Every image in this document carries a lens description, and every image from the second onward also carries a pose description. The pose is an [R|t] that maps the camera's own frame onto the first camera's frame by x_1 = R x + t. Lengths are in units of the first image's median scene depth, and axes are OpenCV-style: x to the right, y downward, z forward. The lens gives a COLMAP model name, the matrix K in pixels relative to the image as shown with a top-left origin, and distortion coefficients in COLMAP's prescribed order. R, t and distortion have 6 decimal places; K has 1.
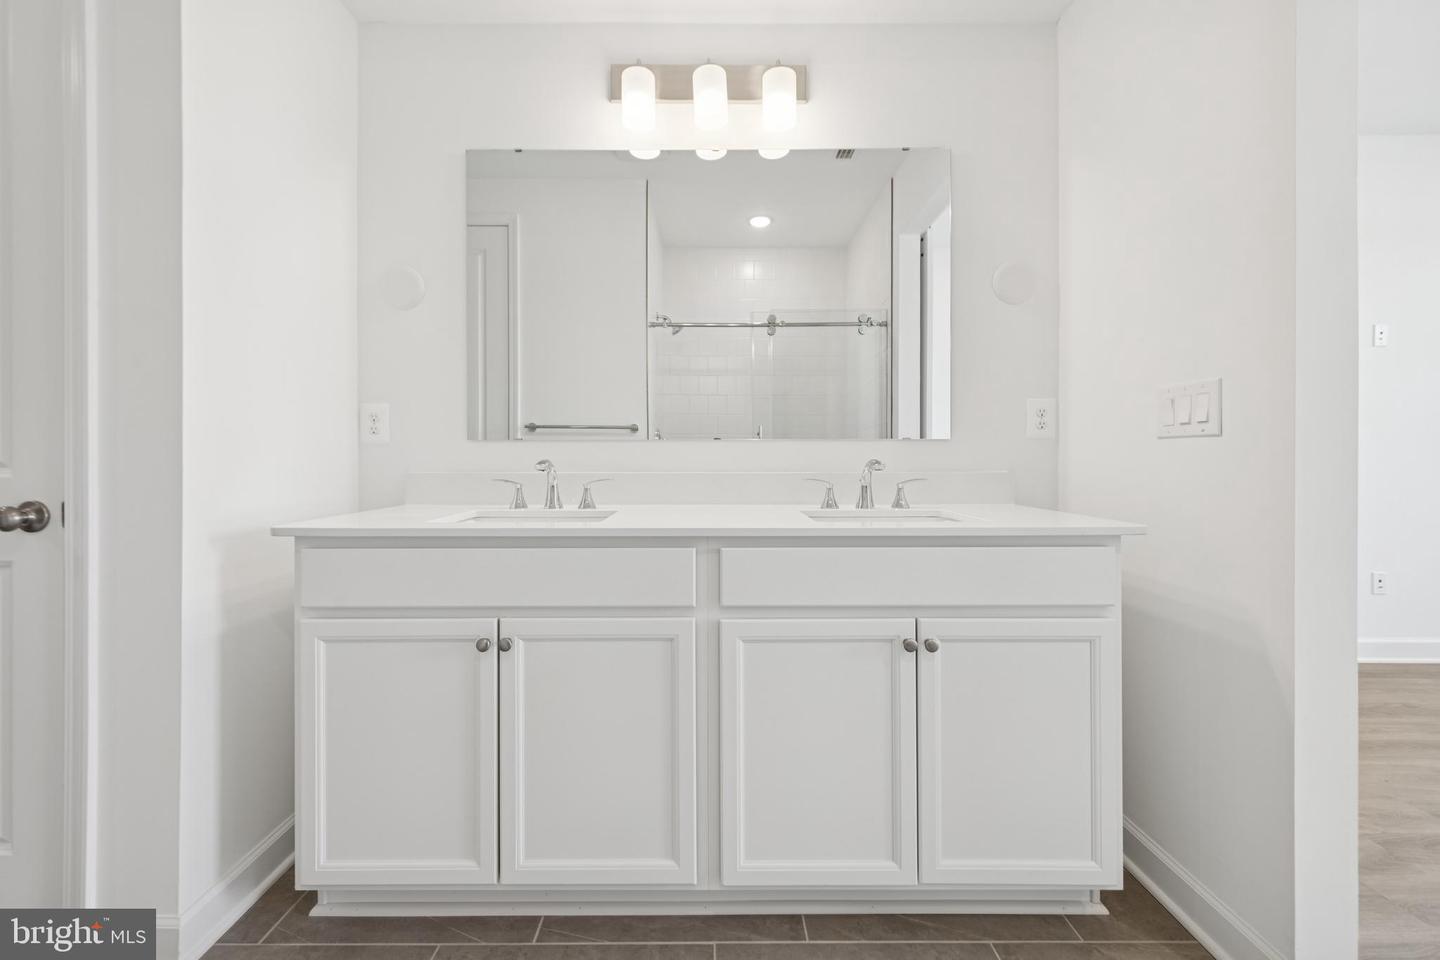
lens RADIAL K [[577.0, 0, 717.5], [0, 577.0, 466.0], [0, 0, 1]] dist [0.012769, -0.001269]
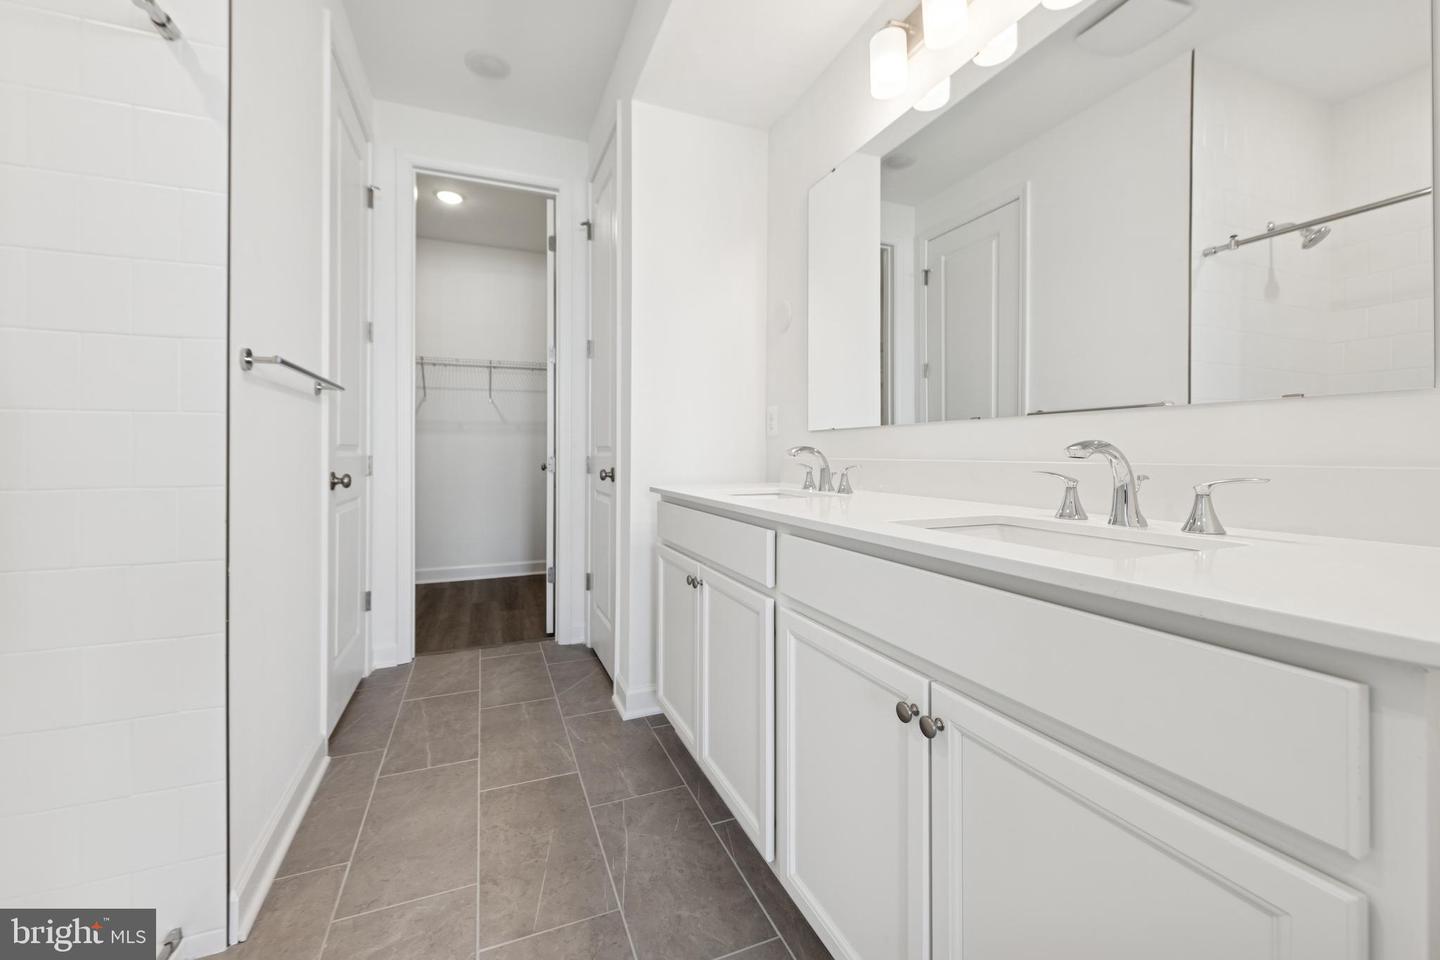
lens RADIAL K [[577.0, 0, 703.2], [0, 577.0, 453.9], [0, 0, 1]] dist [0.012769, -0.001269]
pose [[0.361116, 0.003396, -0.932515, 0.647583], [-0.011519, 0.999933, -0.000819, 0.006486], [0.932450, 0.011038, 0.361131, 0.387826]]
